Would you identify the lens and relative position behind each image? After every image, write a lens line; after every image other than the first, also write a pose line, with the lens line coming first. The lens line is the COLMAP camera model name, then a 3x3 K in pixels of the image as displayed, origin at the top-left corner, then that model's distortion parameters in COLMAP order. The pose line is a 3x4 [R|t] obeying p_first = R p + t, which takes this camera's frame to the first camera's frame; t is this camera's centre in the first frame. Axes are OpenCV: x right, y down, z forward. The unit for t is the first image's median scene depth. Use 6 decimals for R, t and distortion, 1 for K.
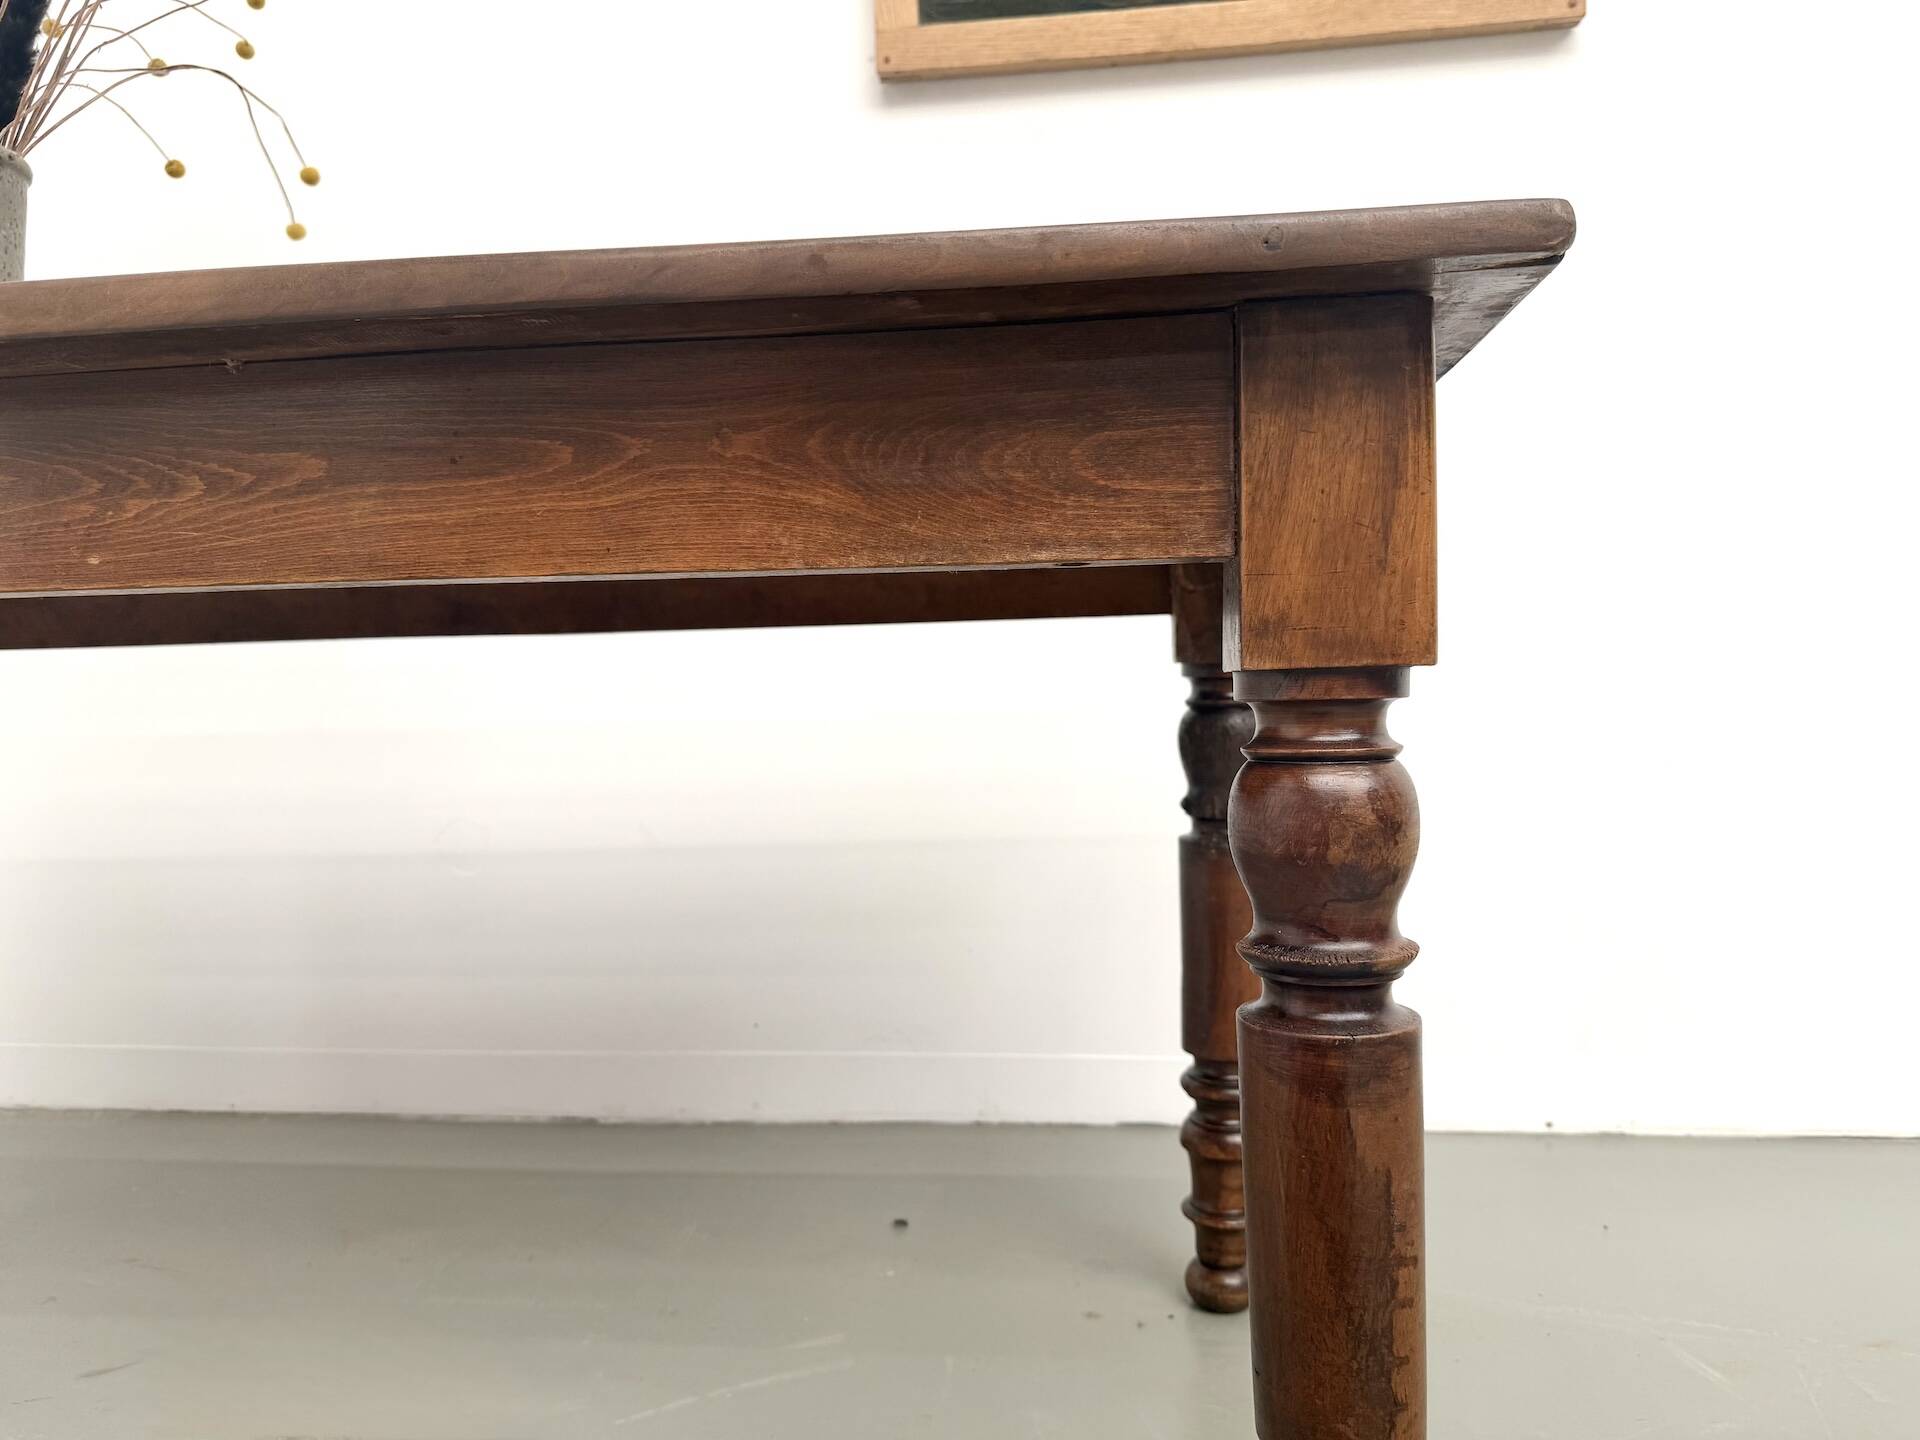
lens RADIAL K [[1375.0, 0, 972.8], [0, 1375.0, 710.7], [0, 0, 1]] dist [0.057580, -0.093687]
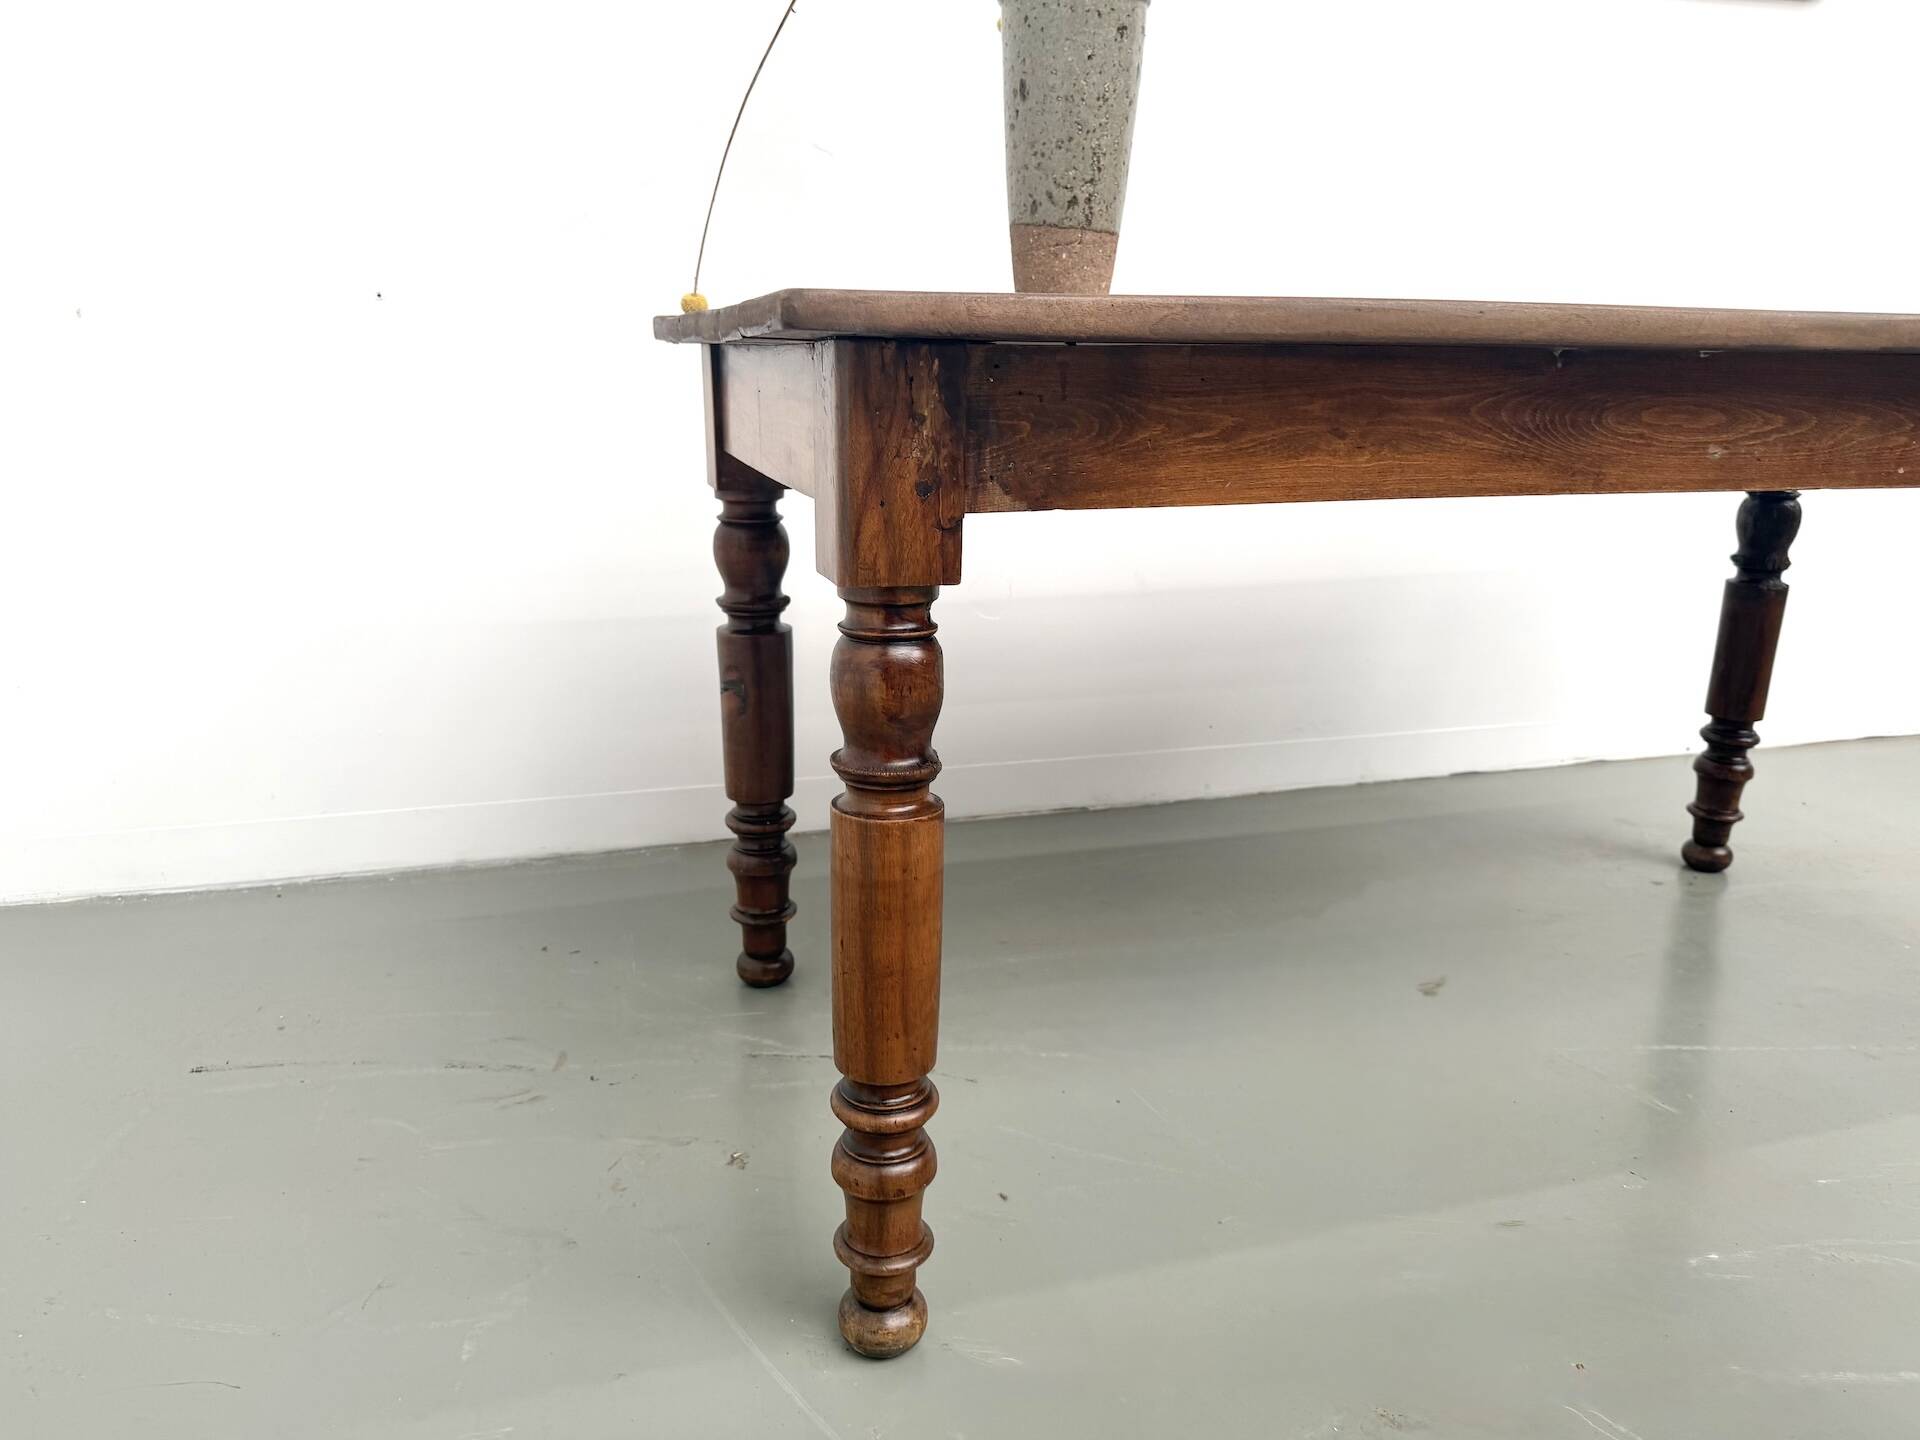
lens RADIAL K [[1375.0, 0, 953.3], [0, 1375.0, 730.6], [0, 0, 1]] dist [0.057580, -0.093687]
pose [[0.917909, -0.073248, 0.389971, -2.361201], [-0.023782, 0.970891, 0.238339, -0.175087], [-0.396077, -0.228048, 0.889448, -0.099441]]
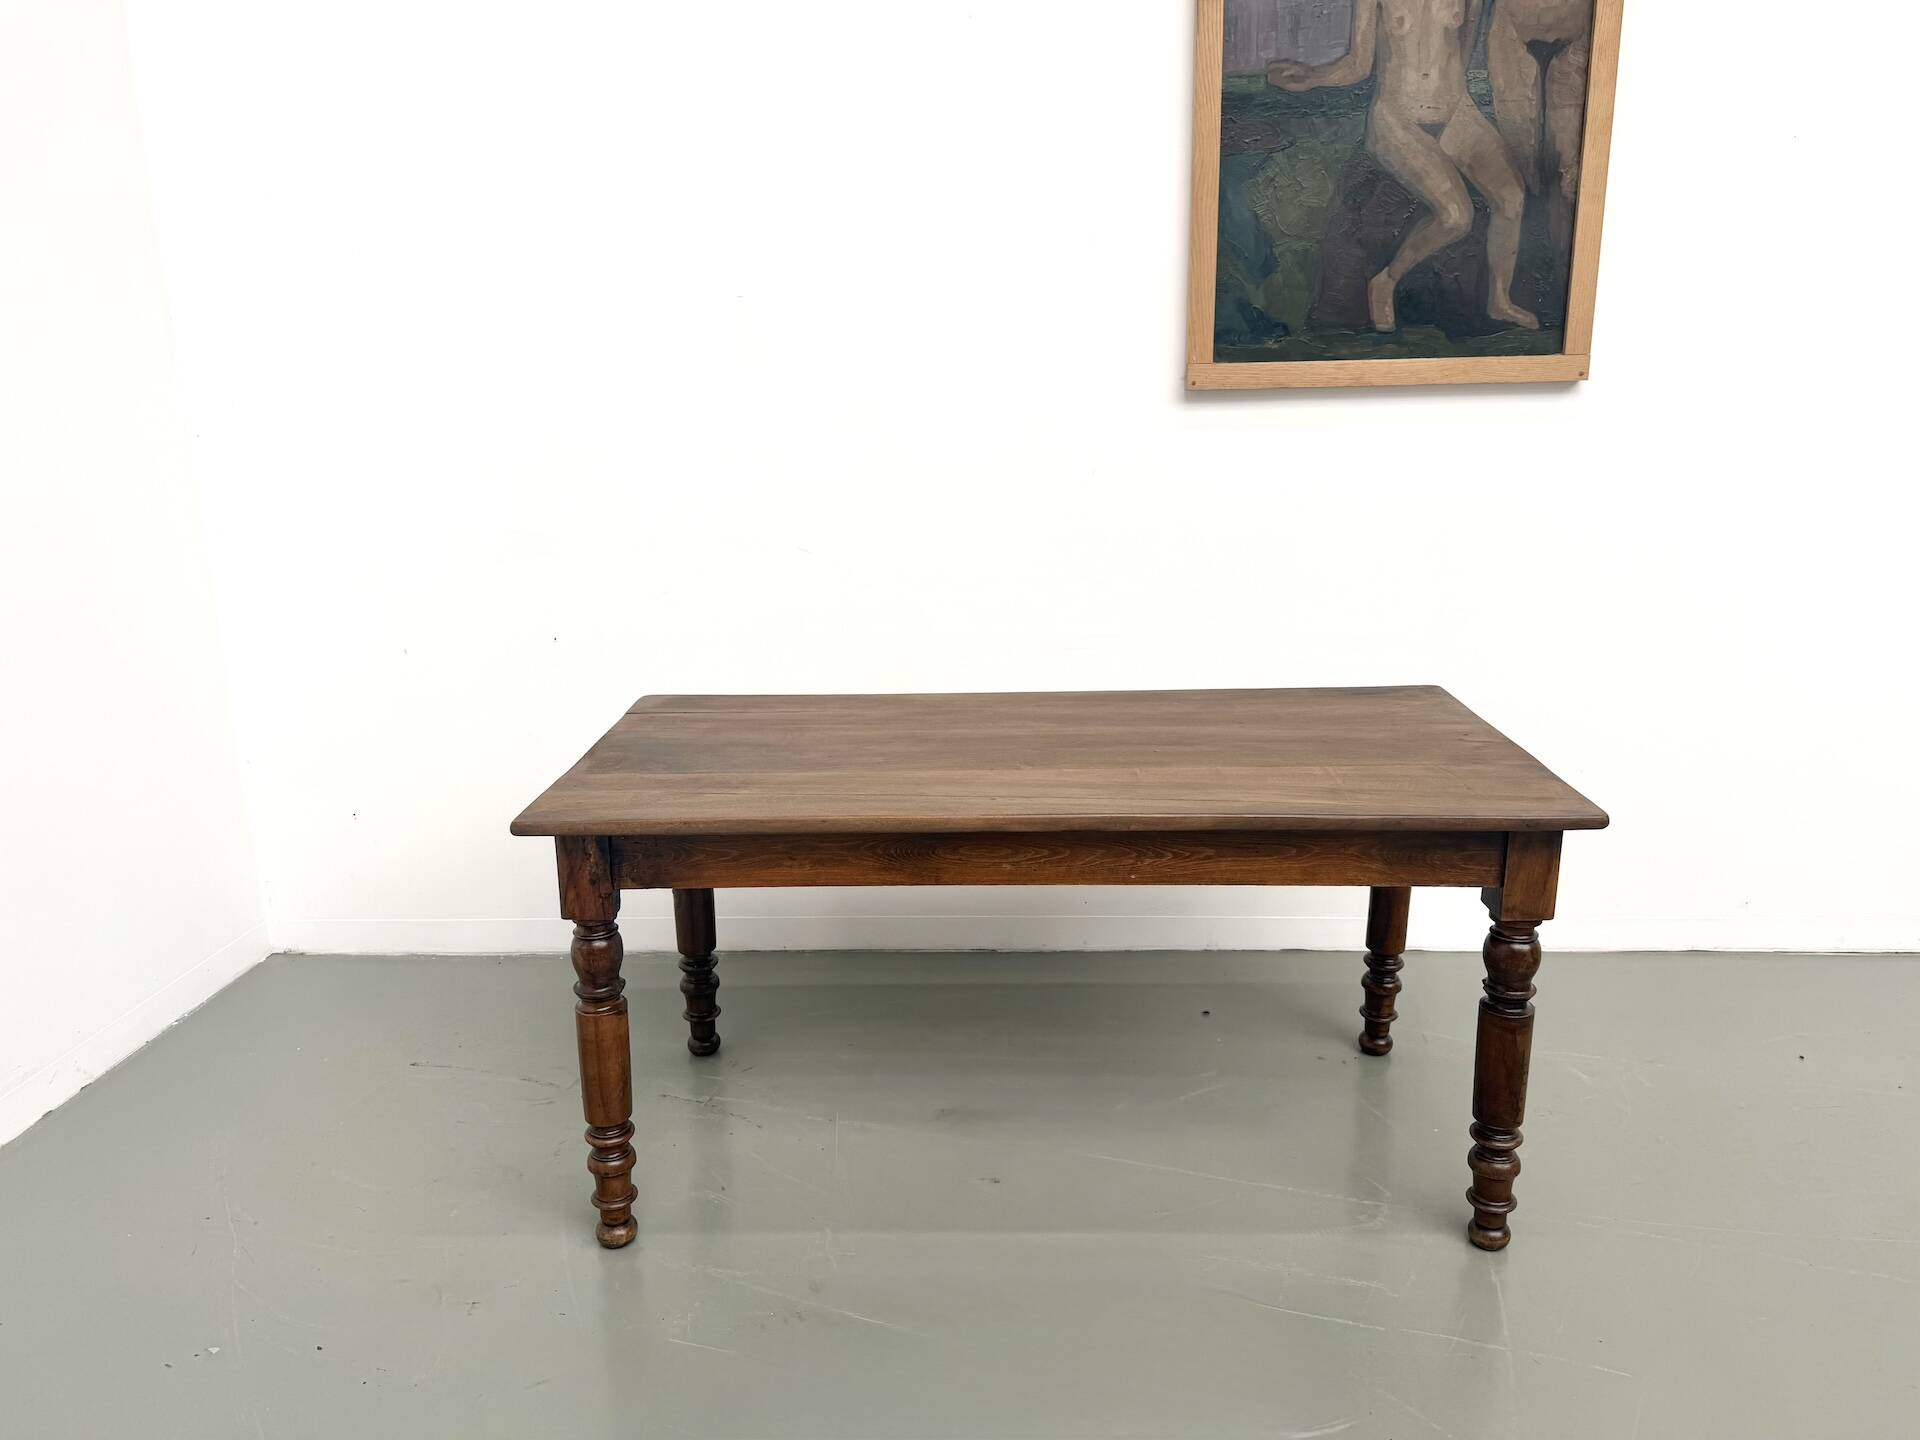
lens RADIAL K [[1375.0, 0, 962.6], [0, 1375.0, 729.1], [0, 0, 1]] dist [0.057580, -0.093687]
pose [[0.996225, -0.014448, 0.085603, -1.287819], [-0.006705, 0.970303, 0.241800, -1.190174], [-0.086554, -0.241461, 0.966543, -1.909930]]
